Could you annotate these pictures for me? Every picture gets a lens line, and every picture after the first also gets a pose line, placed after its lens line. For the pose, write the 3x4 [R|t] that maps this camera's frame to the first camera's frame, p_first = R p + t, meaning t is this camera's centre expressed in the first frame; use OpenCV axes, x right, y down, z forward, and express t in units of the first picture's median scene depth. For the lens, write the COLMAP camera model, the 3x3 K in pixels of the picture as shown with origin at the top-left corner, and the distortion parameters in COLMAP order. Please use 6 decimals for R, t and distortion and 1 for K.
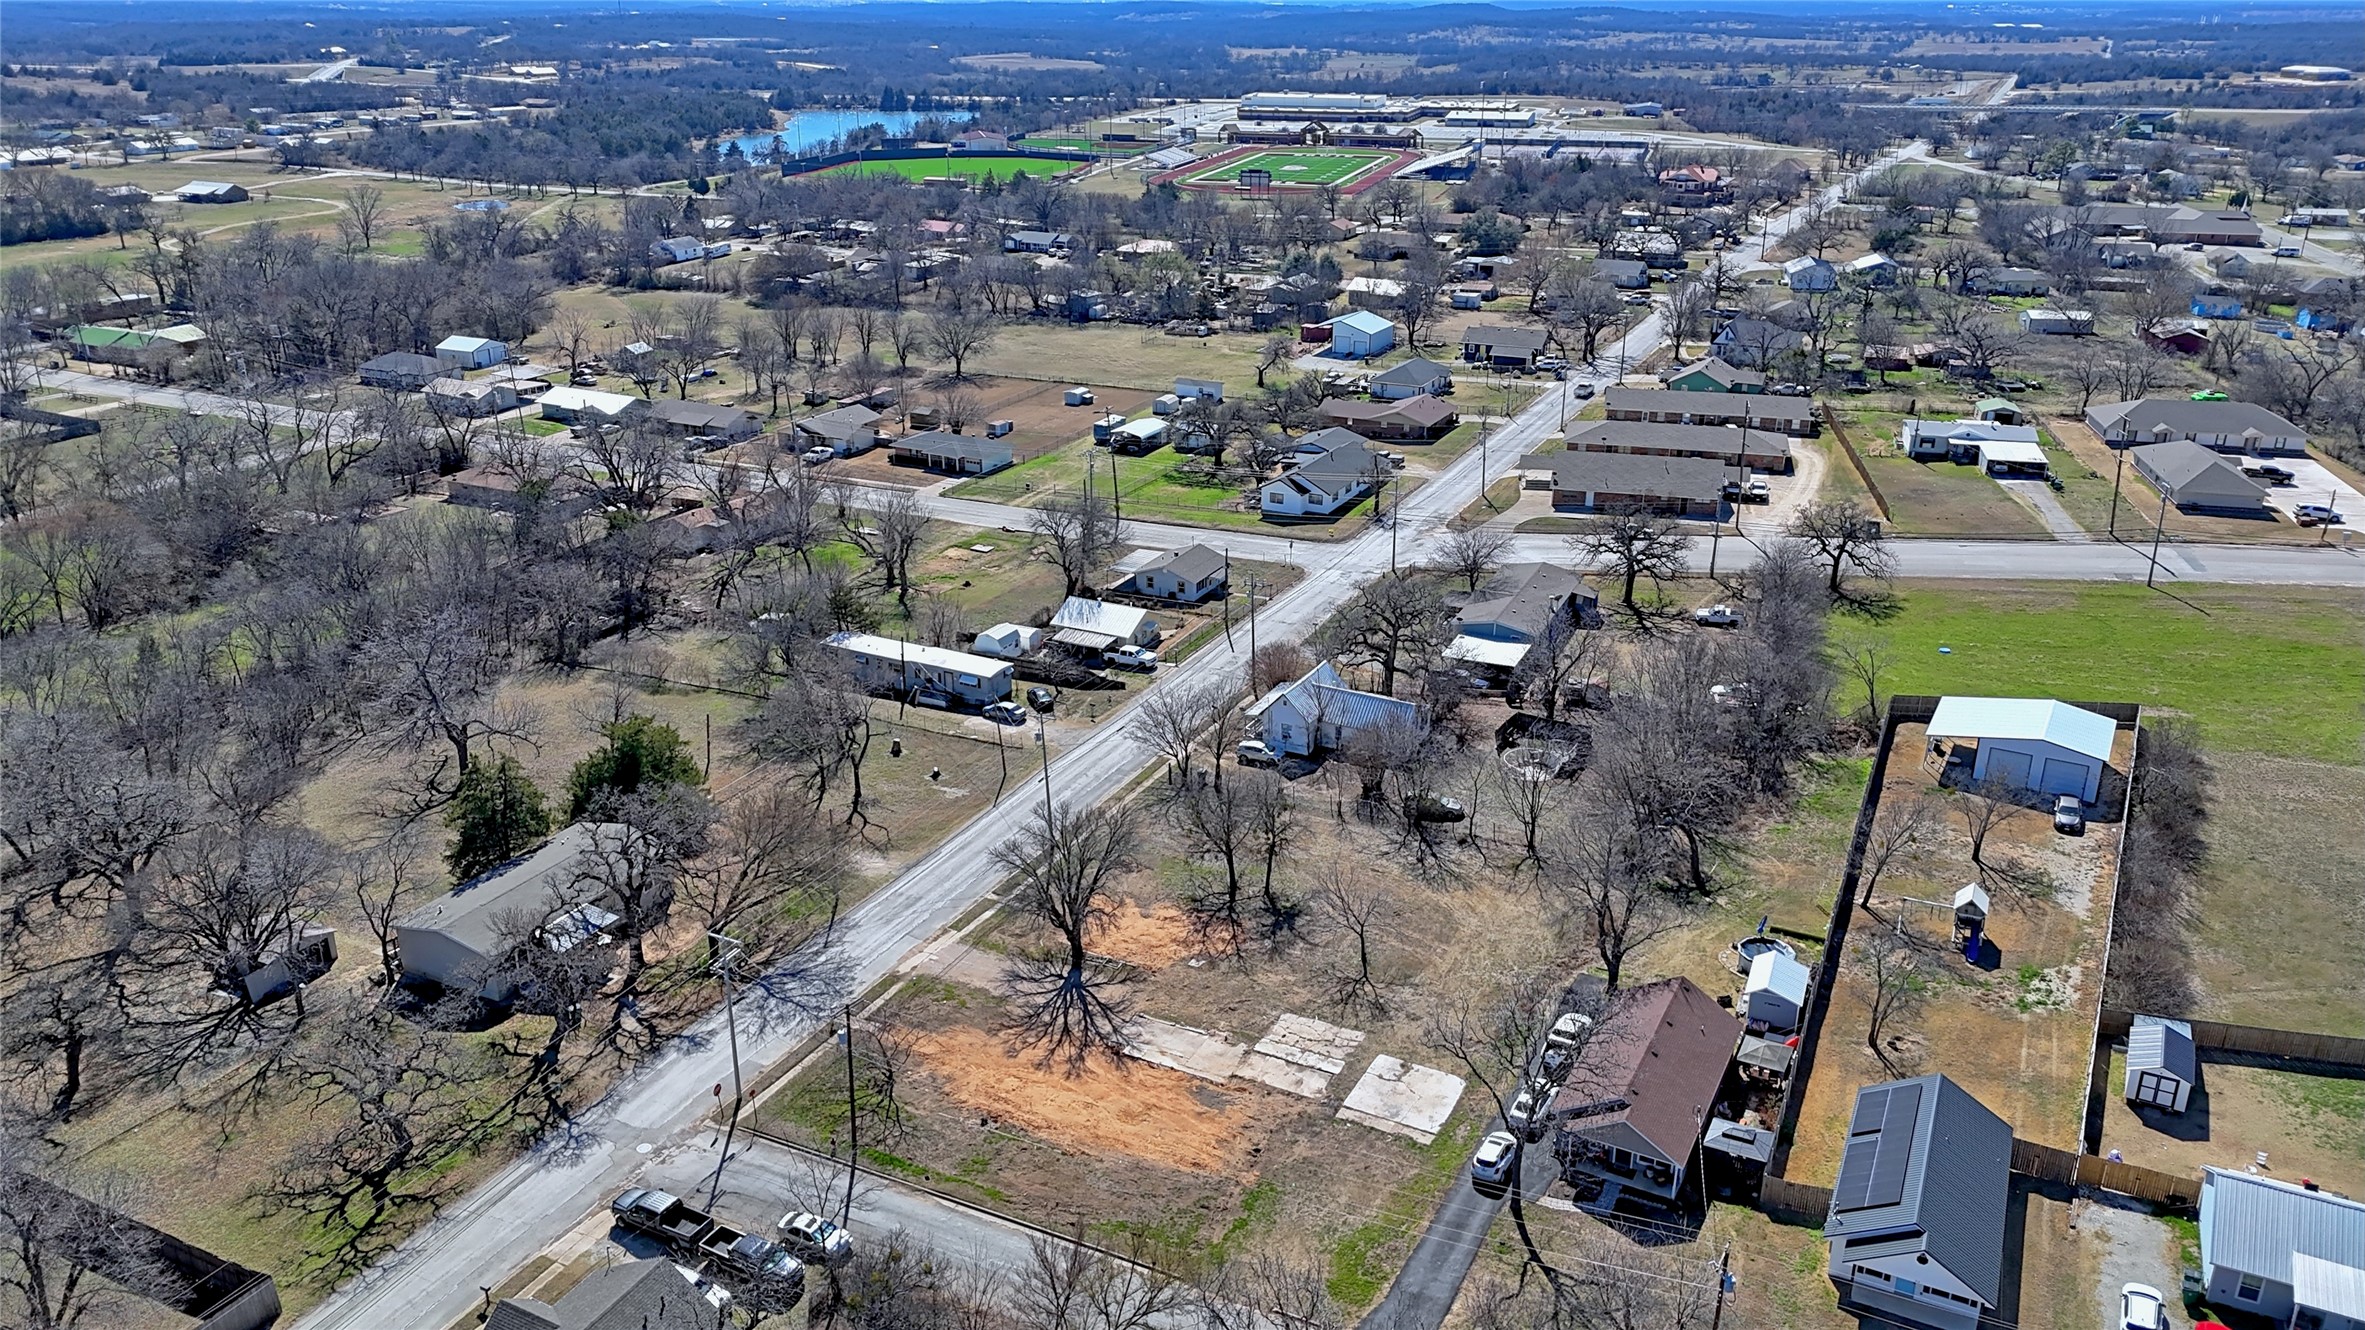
lens RADIAL K [[1719.3, 0, 1182.5], [0, 1719.3, 665.0], [0, 0, 1]] dist [0.145662, -0.237935]
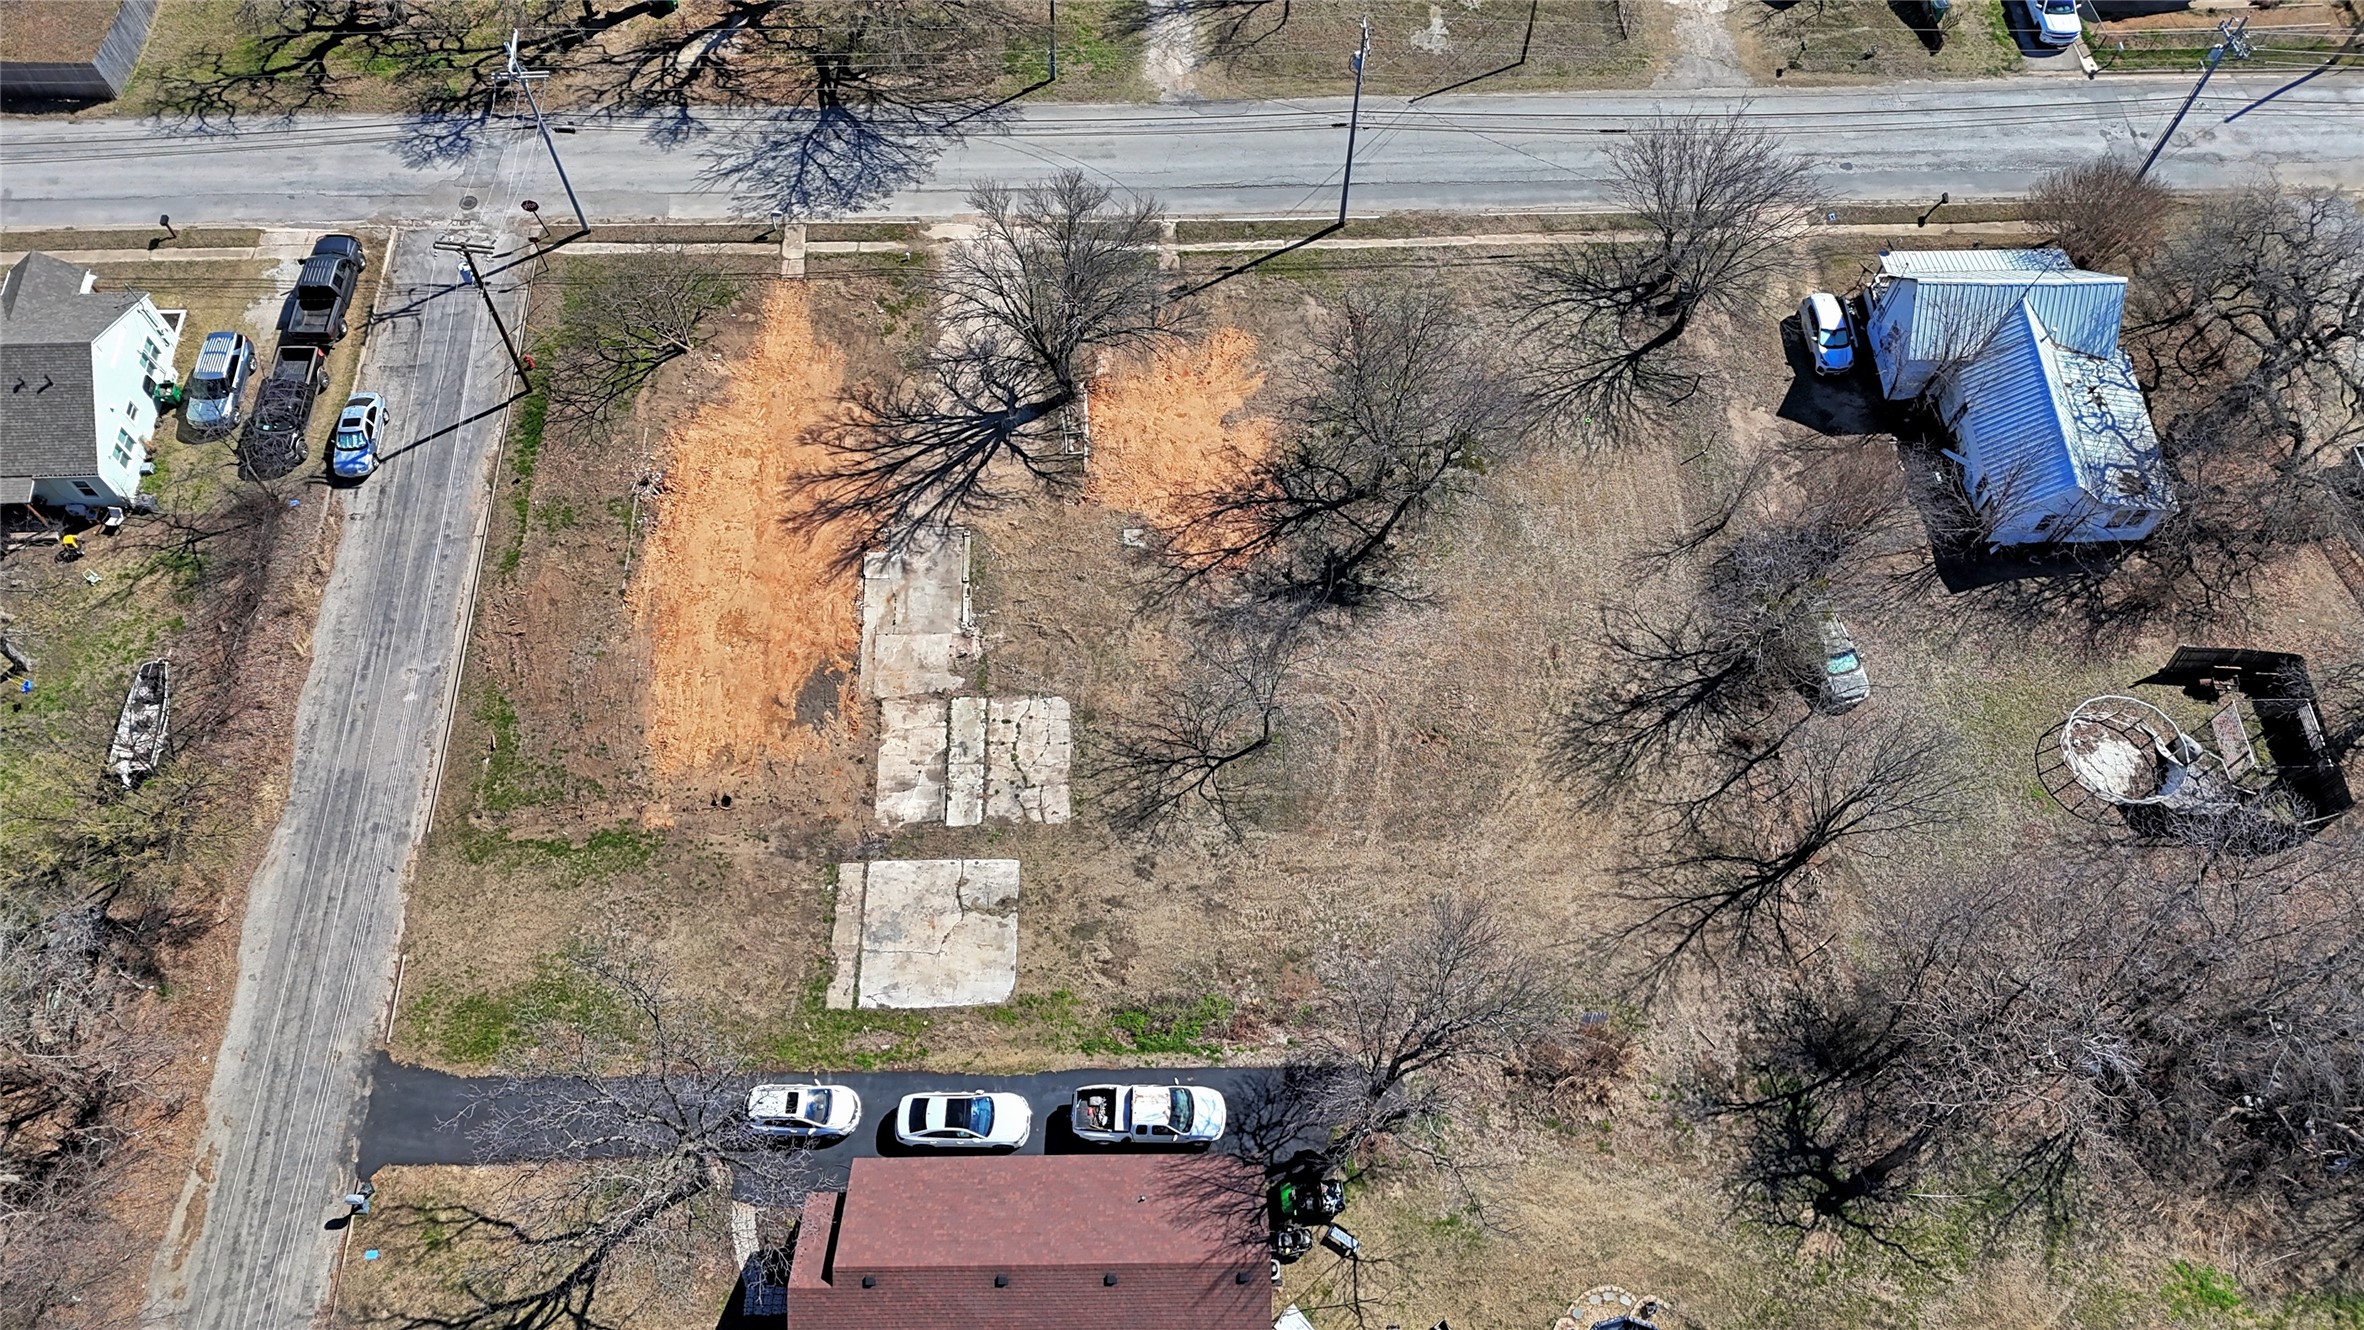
lens RADIAL K [[1718.6, 0, 1182.0], [0, 1718.6, 665.0], [0, 0, 1]] dist [0.145662, -0.237935]
pose [[0.481841, 0.778139, -0.402901, 0.333745], [-0.336671, 0.588905, 0.734741, -0.294997], [0.809000, -0.218384, 0.545735, 0.703575]]
